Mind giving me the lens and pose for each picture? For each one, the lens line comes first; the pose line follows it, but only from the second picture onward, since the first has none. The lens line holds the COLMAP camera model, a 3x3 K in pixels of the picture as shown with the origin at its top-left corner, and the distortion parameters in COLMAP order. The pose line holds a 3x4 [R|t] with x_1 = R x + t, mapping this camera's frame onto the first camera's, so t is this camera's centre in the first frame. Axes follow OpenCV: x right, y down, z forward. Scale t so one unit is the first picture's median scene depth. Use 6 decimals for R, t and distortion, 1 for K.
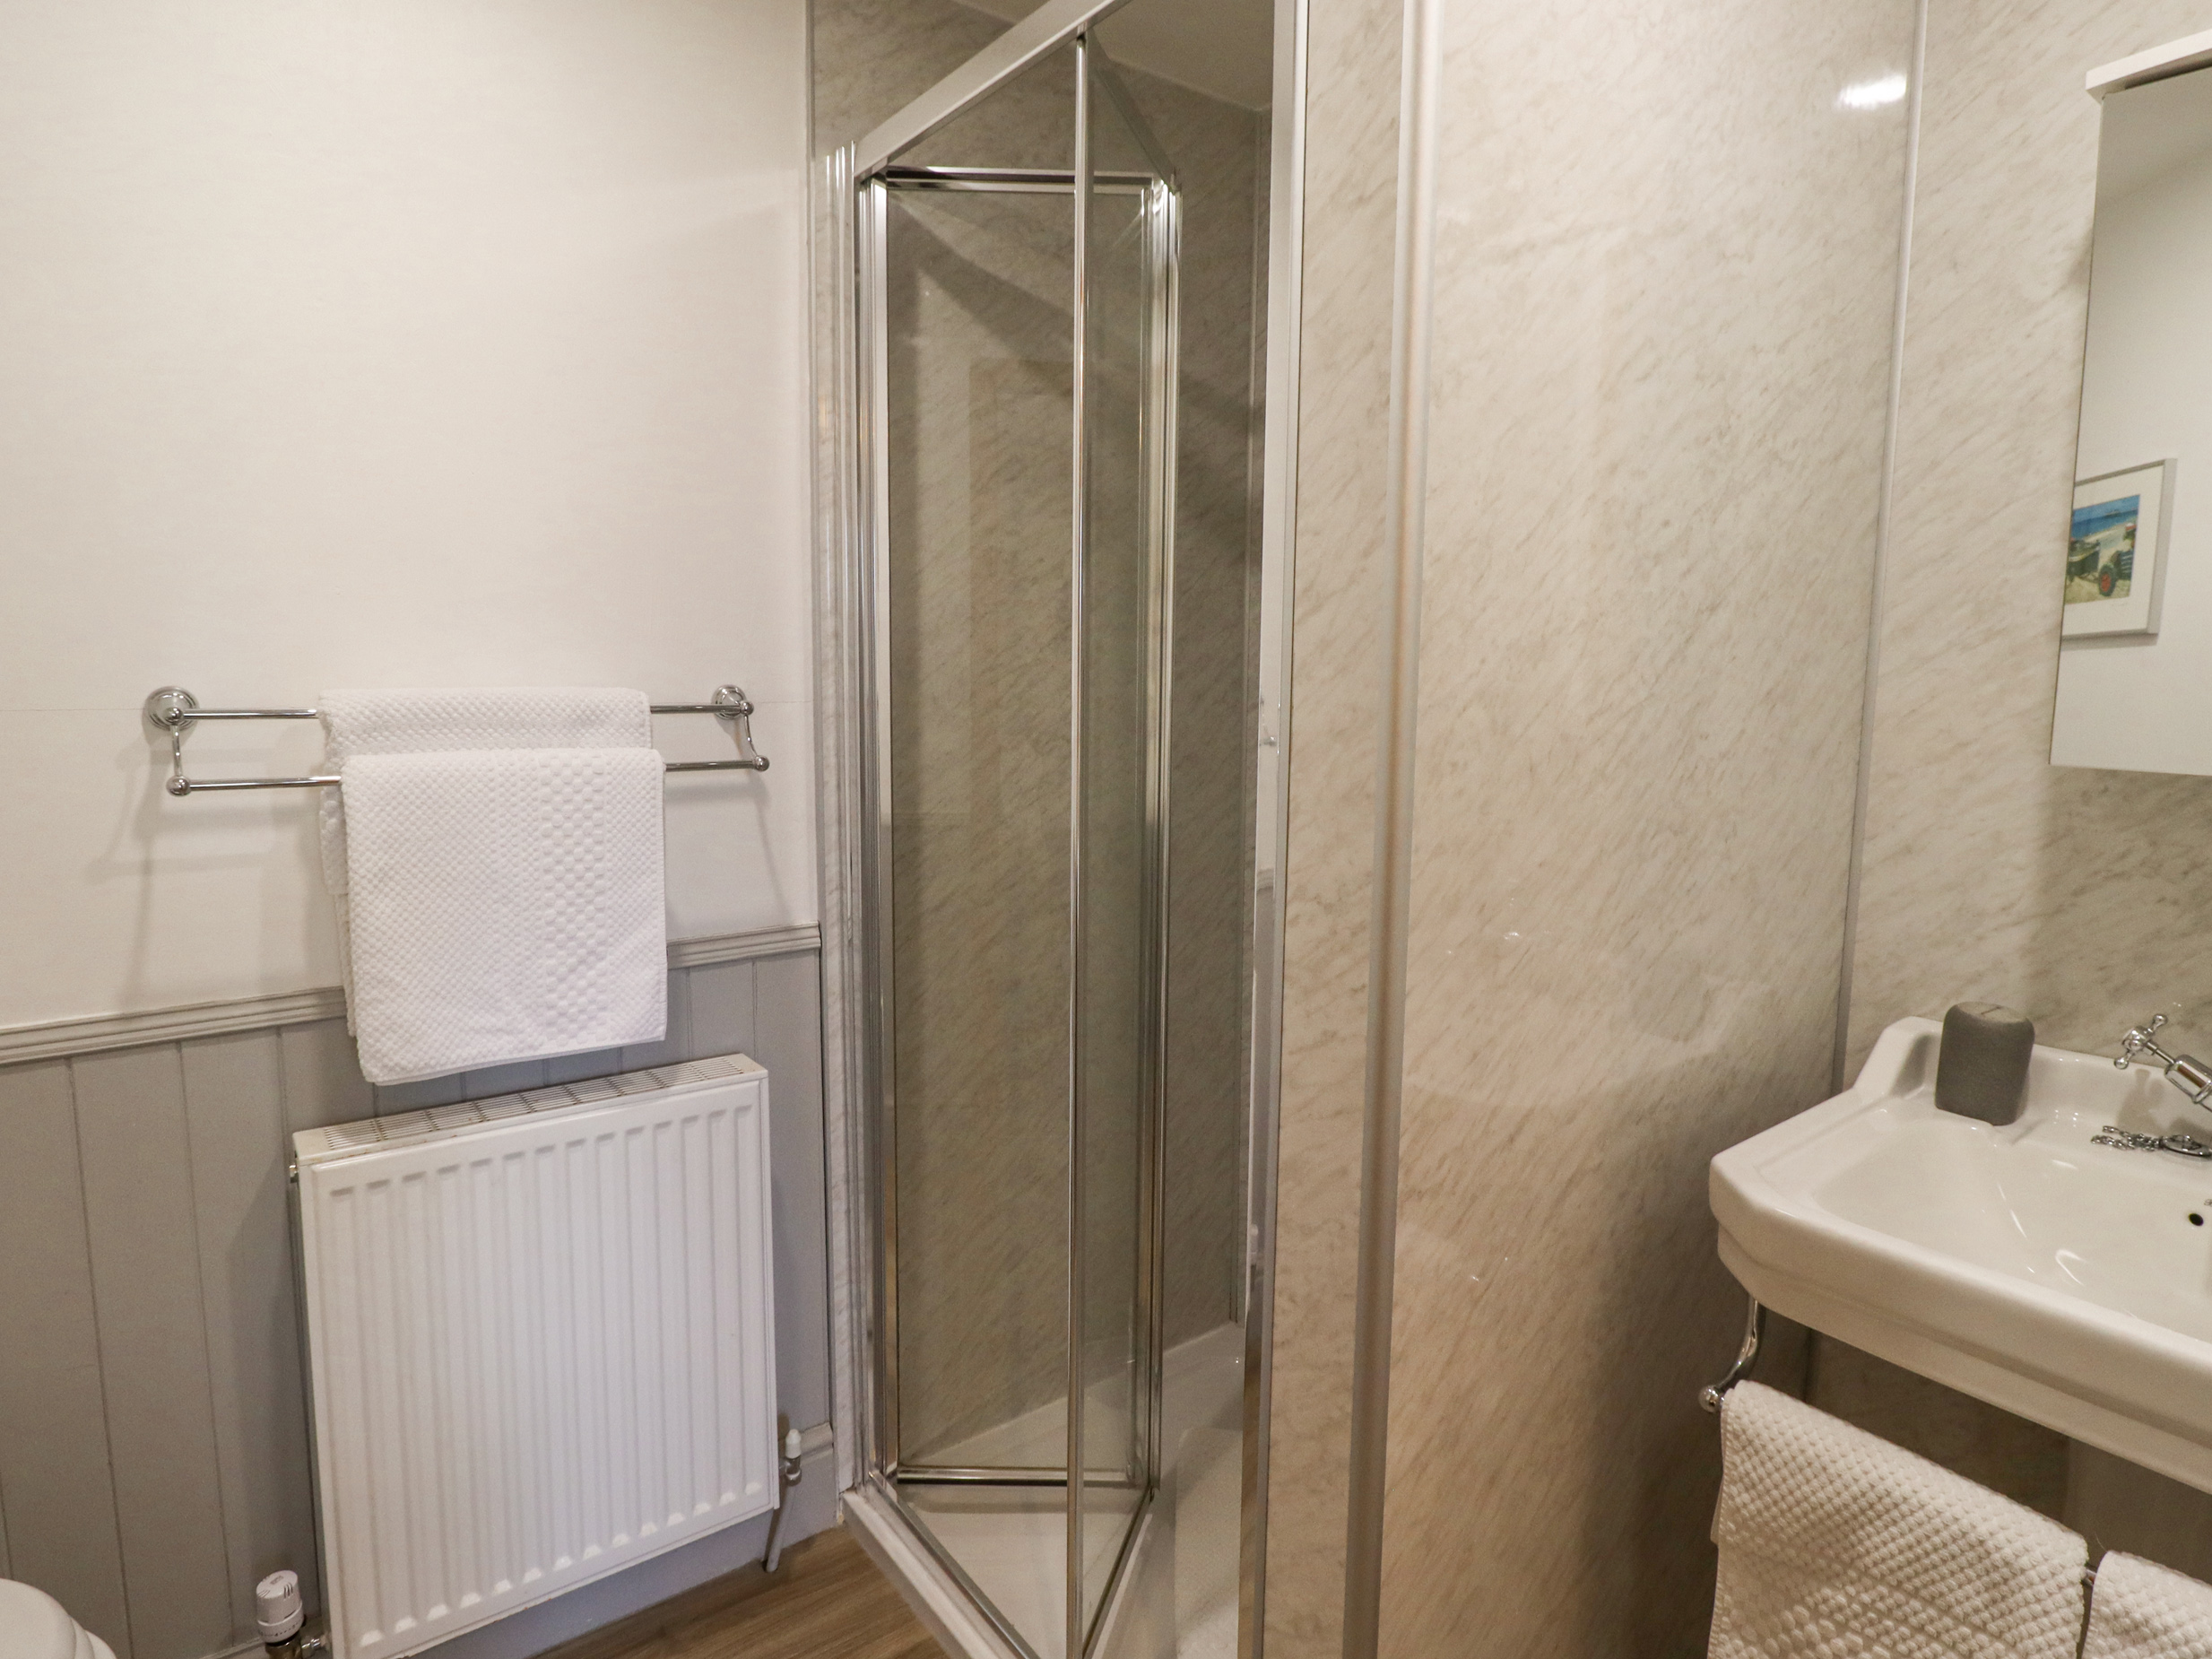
lens RADIAL K [[1240.6, 0, 1109.6], [0, 1240.6, 822.5], [0, 0, 1]] dist [-0.001961, -0.010018]
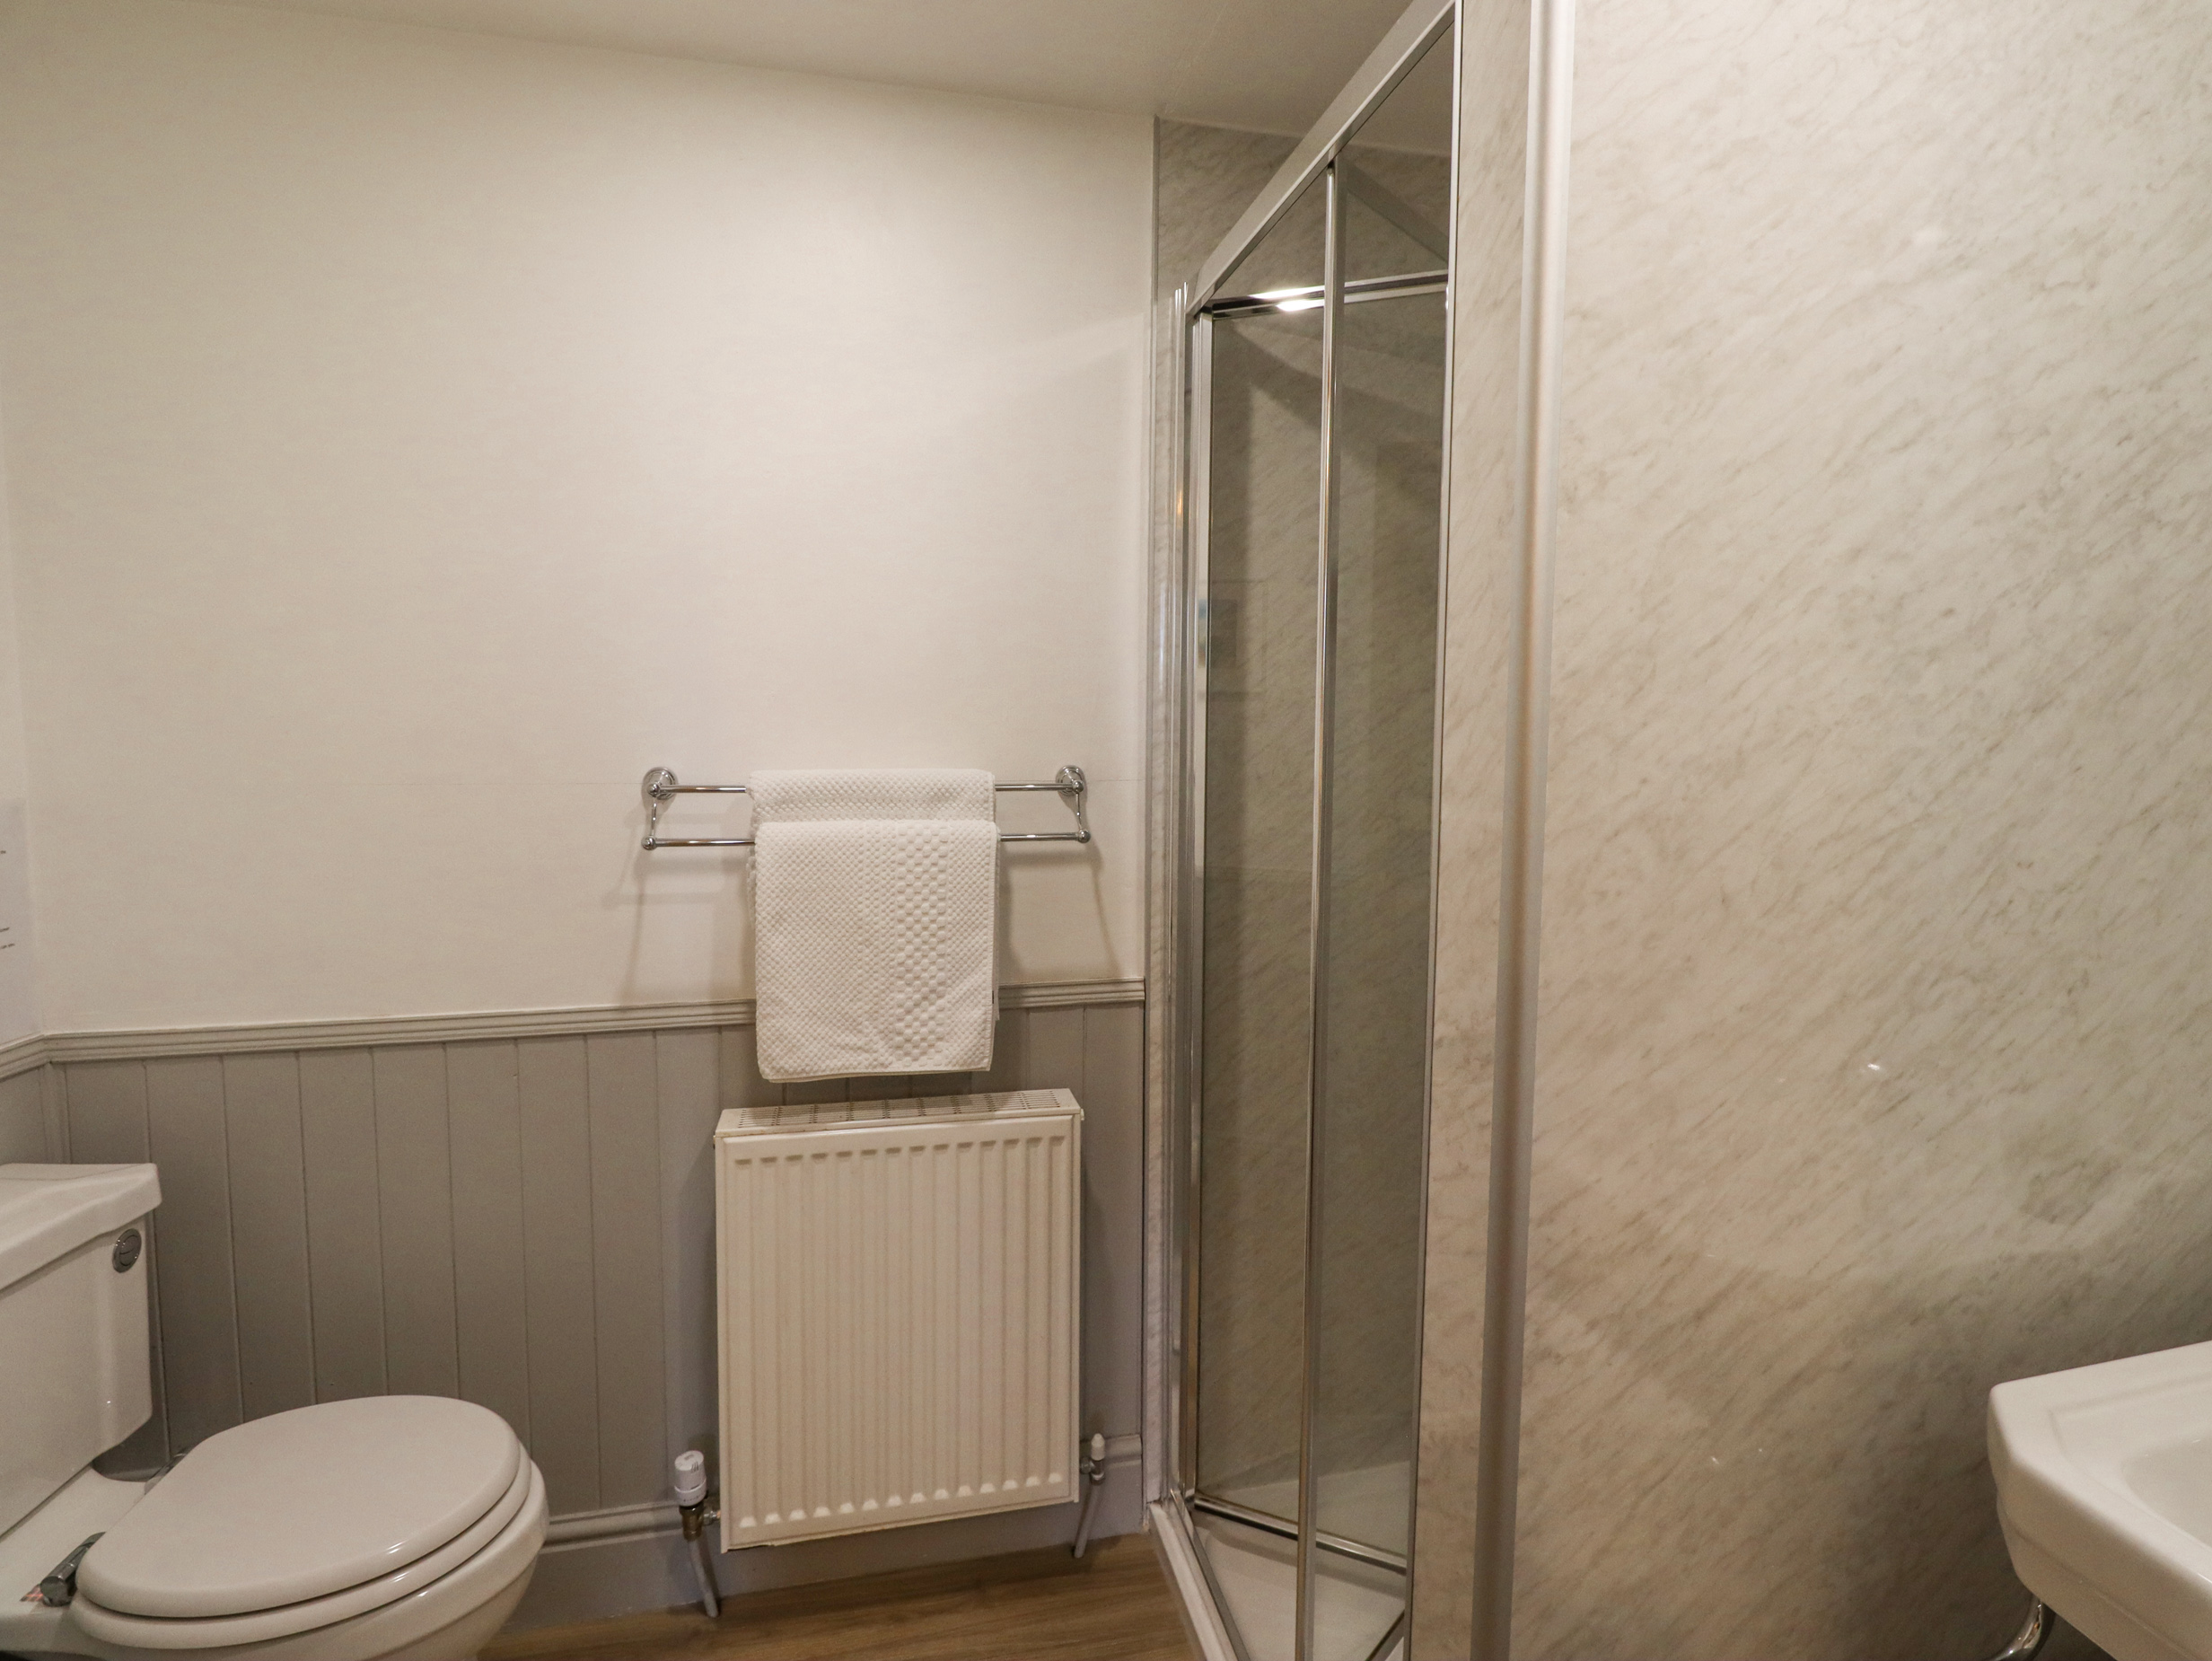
lens RADIAL K [[1152.9, 0, 1099.7], [0, 1152.9, 823.6], [0, 0, 1]] dist [-0.000089, -0.012249]
pose [[0.911509, 0.034120, -0.409862, 0.218732], [-0.048041, 0.998564, -0.023712, -0.046111], [0.408464, 0.041304, 0.911839, 0.054782]]
